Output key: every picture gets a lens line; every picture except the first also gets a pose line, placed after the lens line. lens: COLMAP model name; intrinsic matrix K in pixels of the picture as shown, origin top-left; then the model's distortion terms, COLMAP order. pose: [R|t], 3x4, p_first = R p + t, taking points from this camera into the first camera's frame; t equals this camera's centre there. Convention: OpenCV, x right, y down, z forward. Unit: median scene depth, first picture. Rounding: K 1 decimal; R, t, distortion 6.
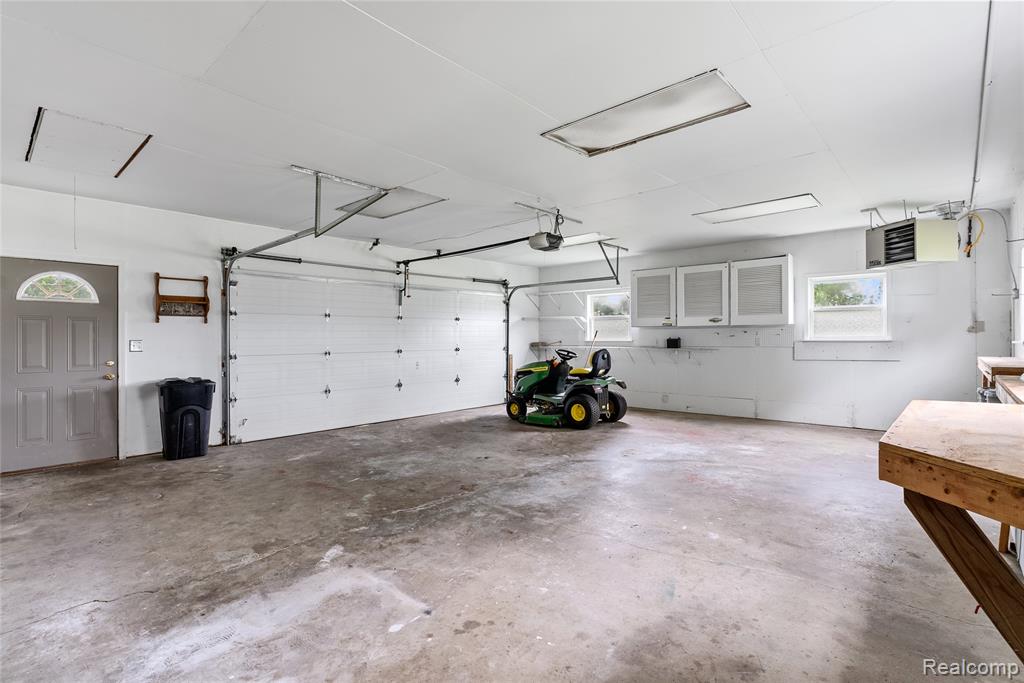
lens RADIAL K [[489.1, 0, 510.5], [0, 489.1, 328.7], [0, 0, 1]] dist [0.000175, -0.000461]
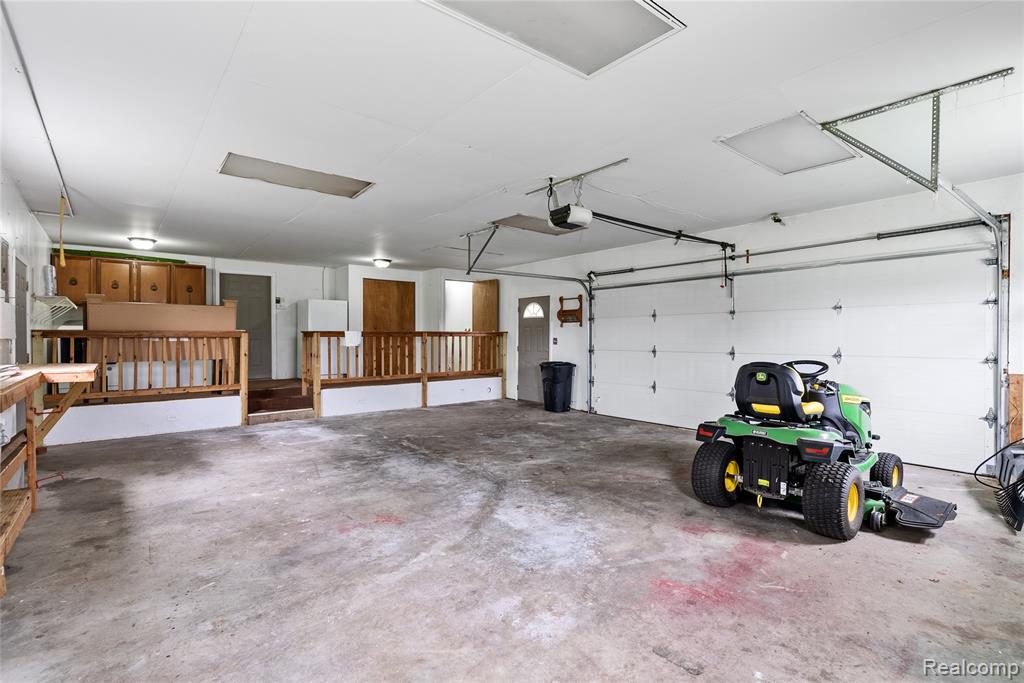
lens RADIAL K [[489.1, 0, 510.5], [0, 489.1, 328.7], [0, 0, 1]] dist [0.000175, -0.000461]
pose [[-0.150516, -0.011184, -0.988544, 0.978366], [0.020216, 0.999692, -0.014388, 0.014115], [0.988401, -0.022150, -0.150243, 1.148682]]
